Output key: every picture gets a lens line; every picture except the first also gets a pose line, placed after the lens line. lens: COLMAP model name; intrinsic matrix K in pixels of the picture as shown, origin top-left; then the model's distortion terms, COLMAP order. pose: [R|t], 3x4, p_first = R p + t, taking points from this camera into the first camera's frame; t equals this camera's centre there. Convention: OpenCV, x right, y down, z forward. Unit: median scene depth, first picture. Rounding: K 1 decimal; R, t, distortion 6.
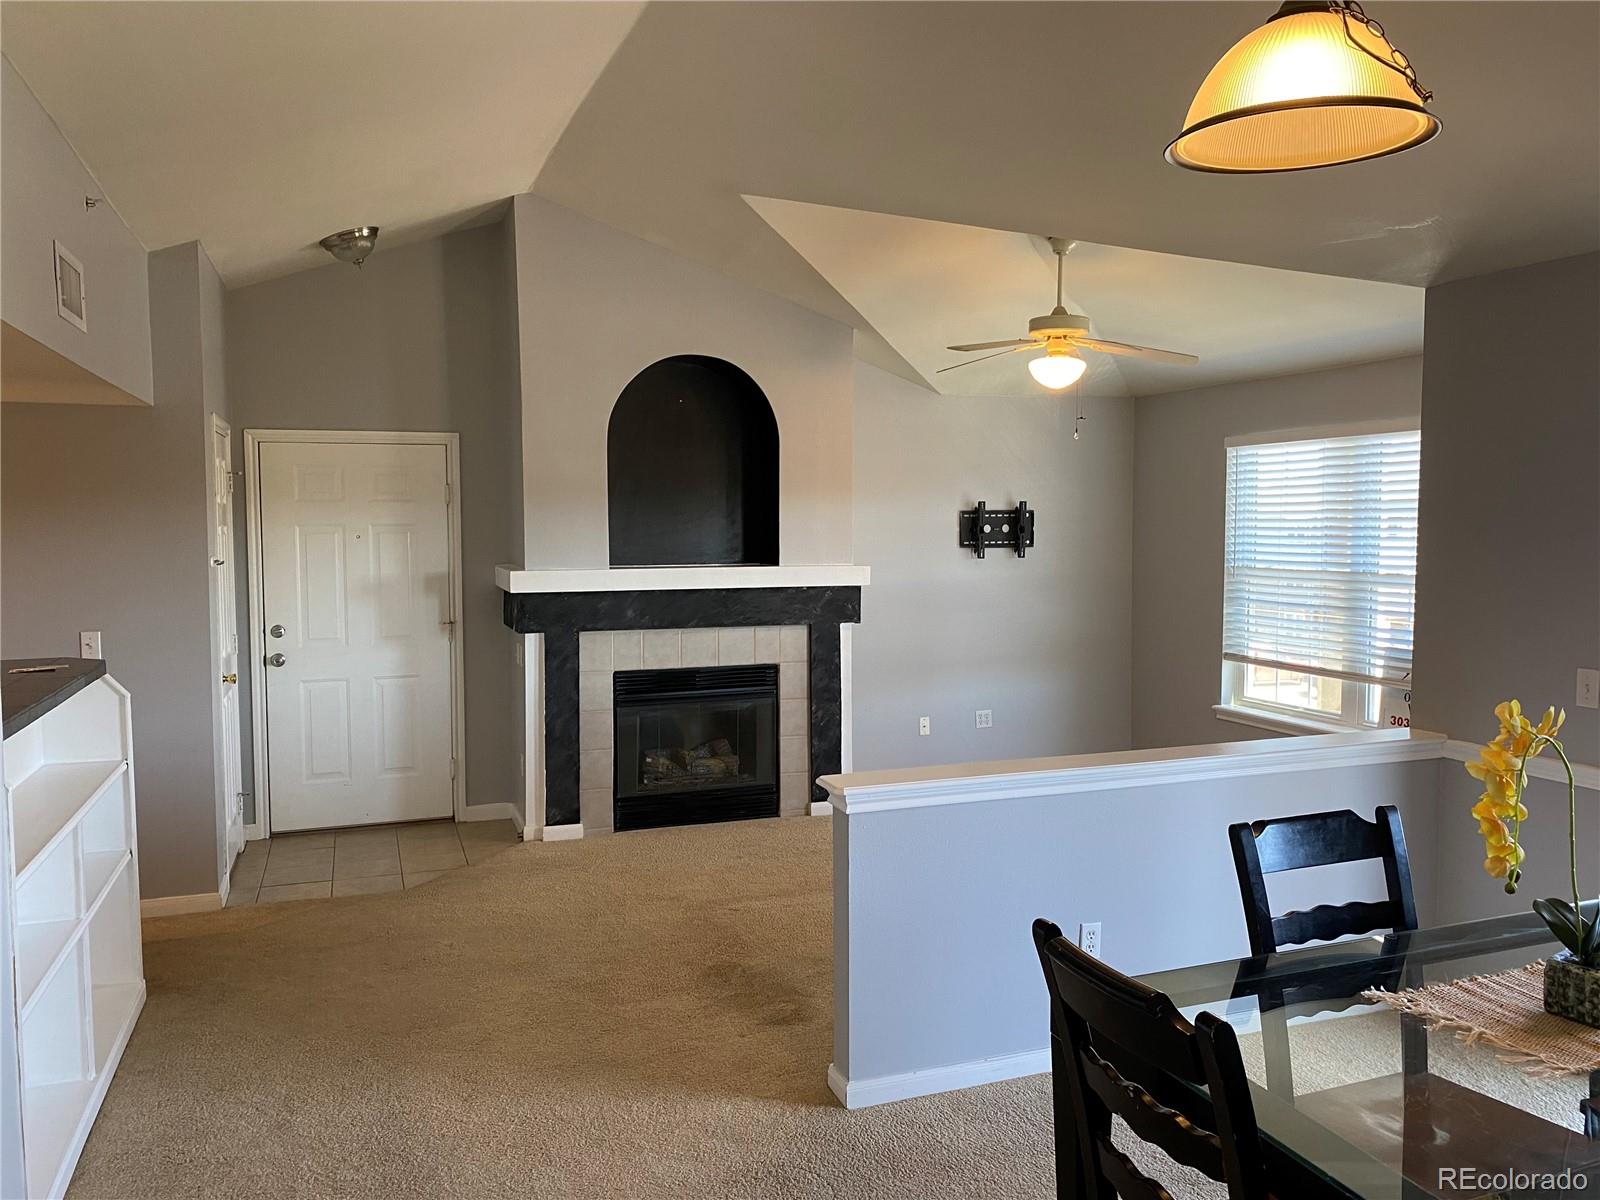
lens RADIAL K [[1230.1, 0, 804.1], [0, 1230.1, 586.6], [0, 0, 1]] dist [0.084941, -0.157441]
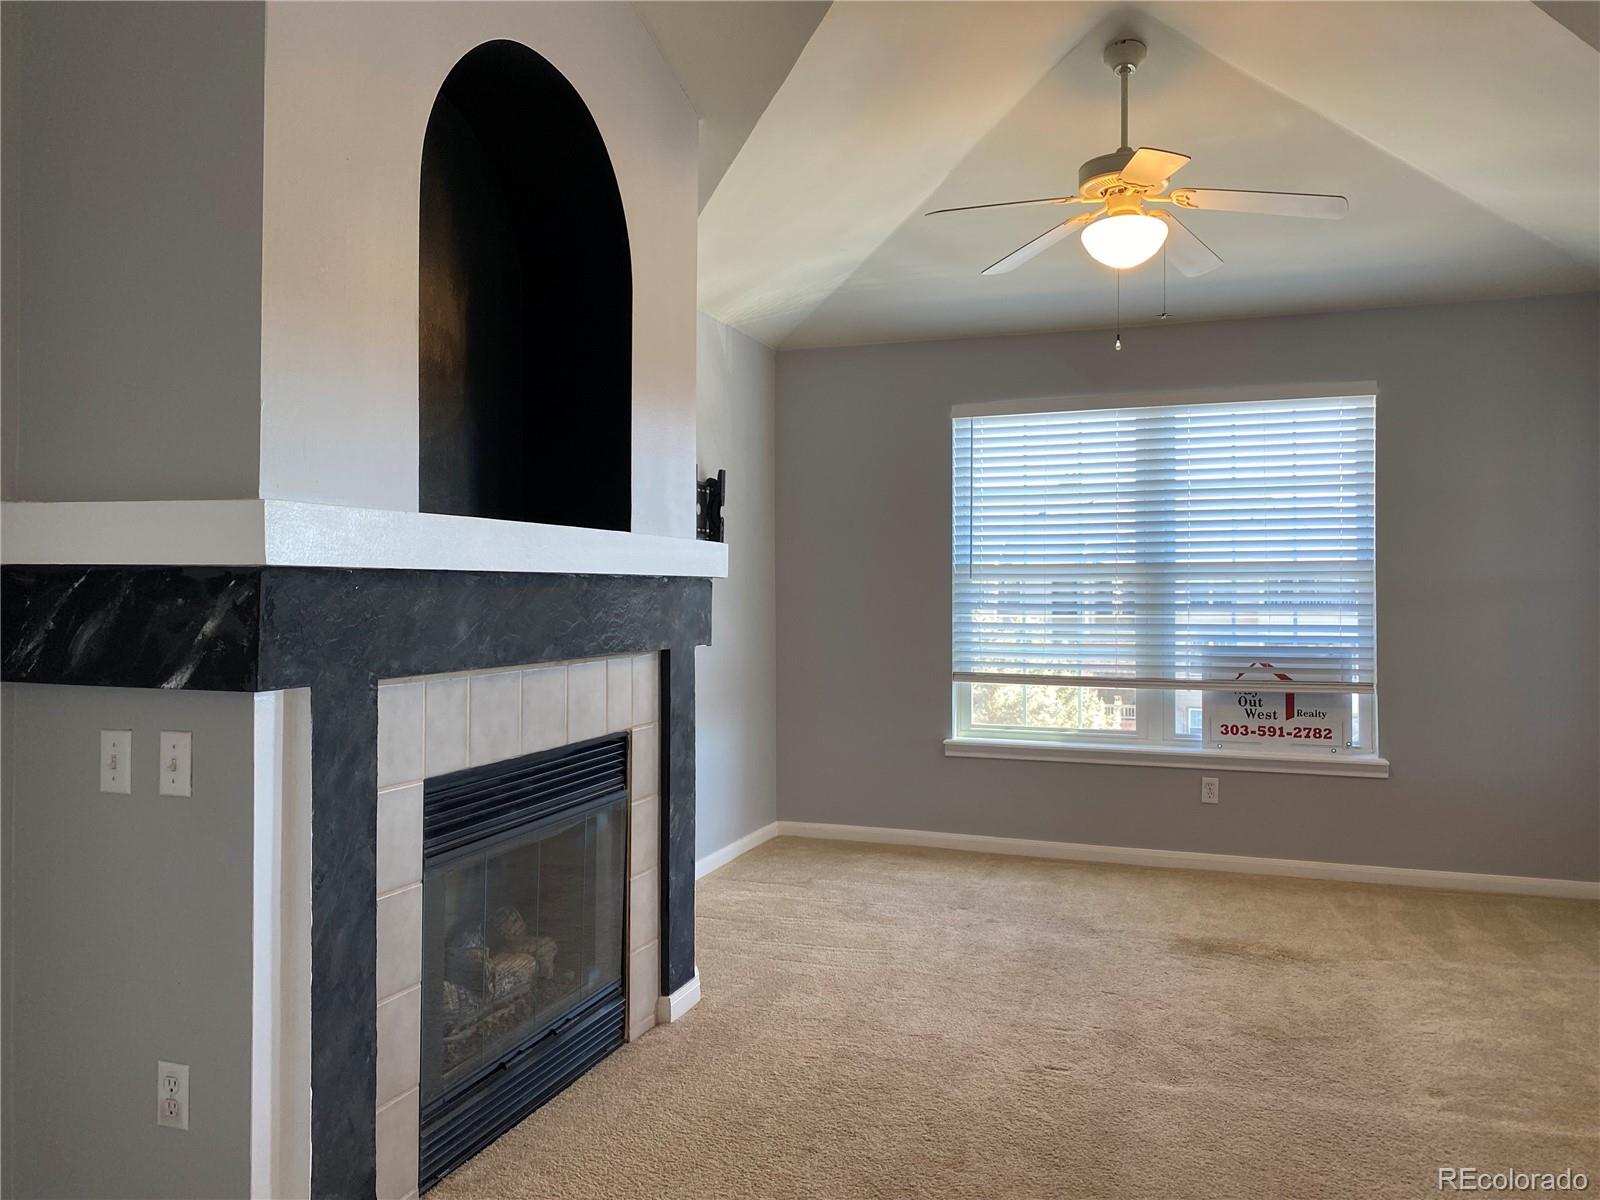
lens RADIAL K [[1209.8, 0, 803.4], [0, 1209.8, 593.9], [0, 0, 1]] dist [0.011108, -0.000201]
pose [[0.637864, -0.000962, 0.770149, -0.378943], [0.041526, 0.998587, -0.033146, 0.028209], [-0.769029, 0.053124, 0.637003, 0.671305]]
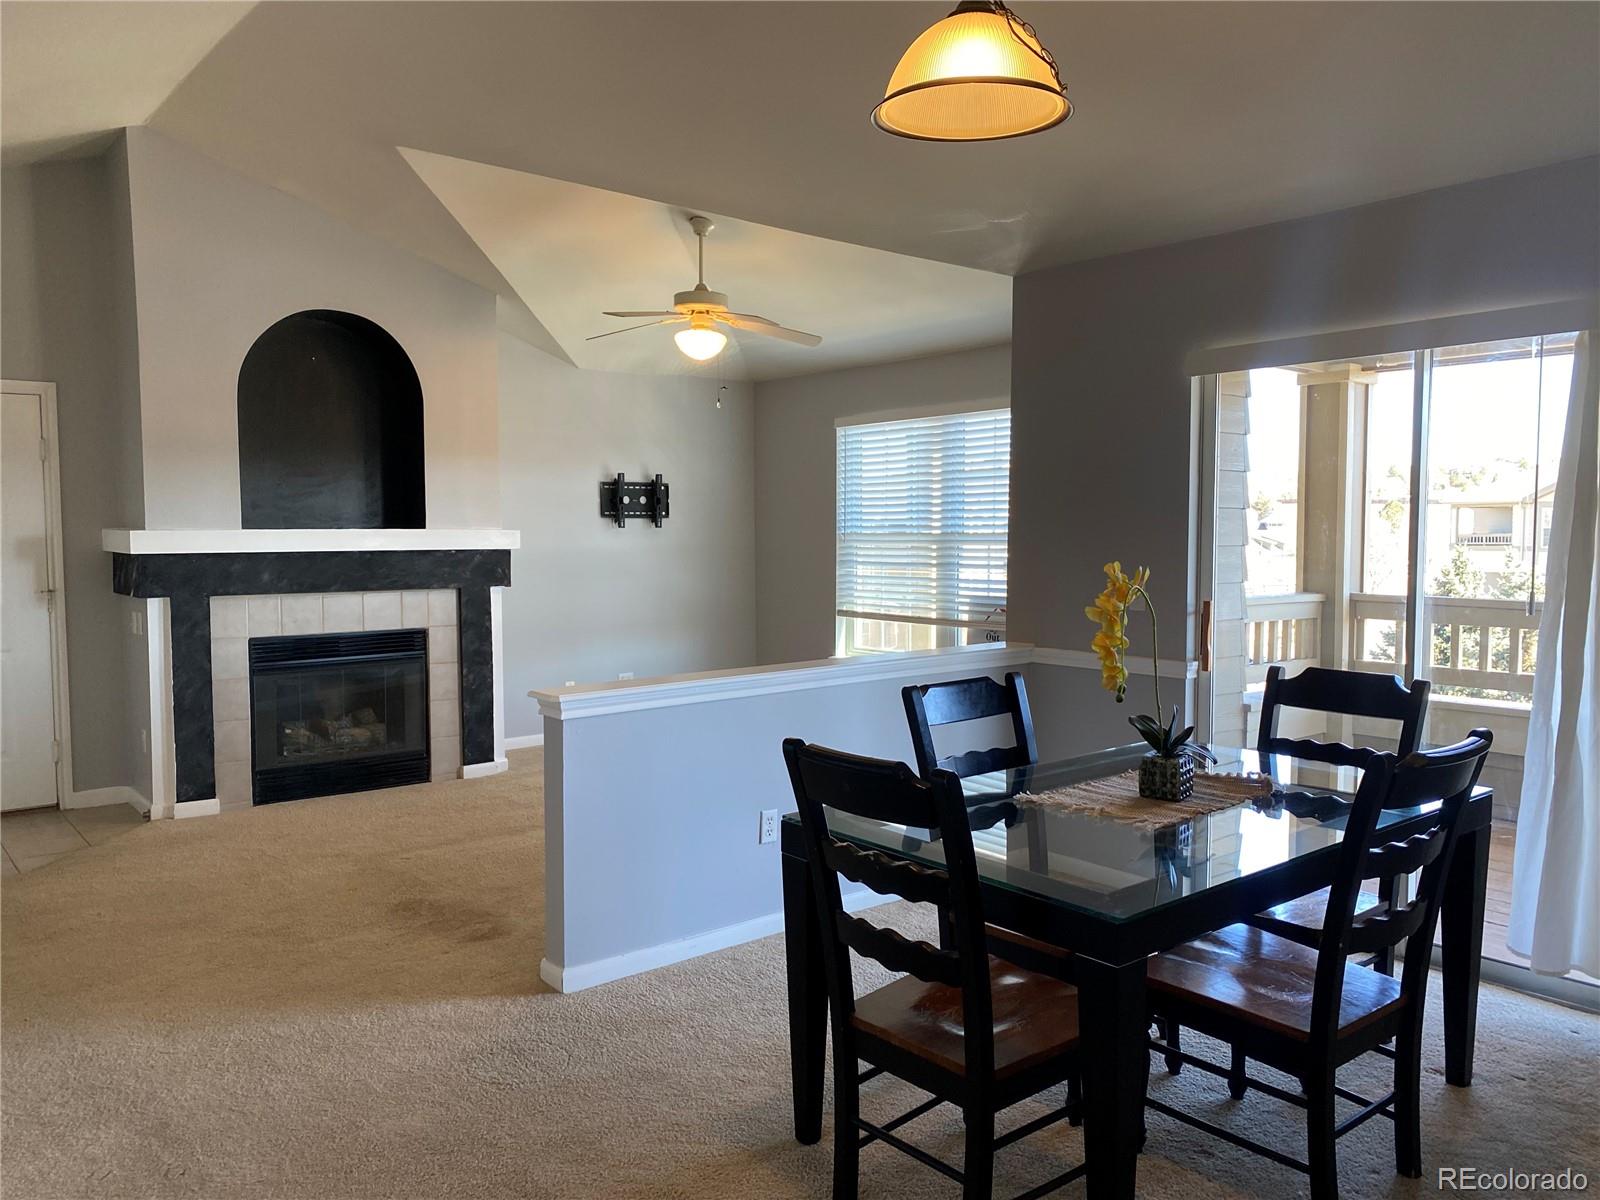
lens RADIAL K [[1236.2, 0, 795.6], [0, 1236.2, 601.3], [0, 0, 1]] dist [0.095661, -0.128342]
pose [[0.946221, -0.020778, 0.322852, -0.068036], [0.020546, 0.999780, 0.004128, 0.045794], [-0.322867, 0.002727, 0.946441, -0.053886]]
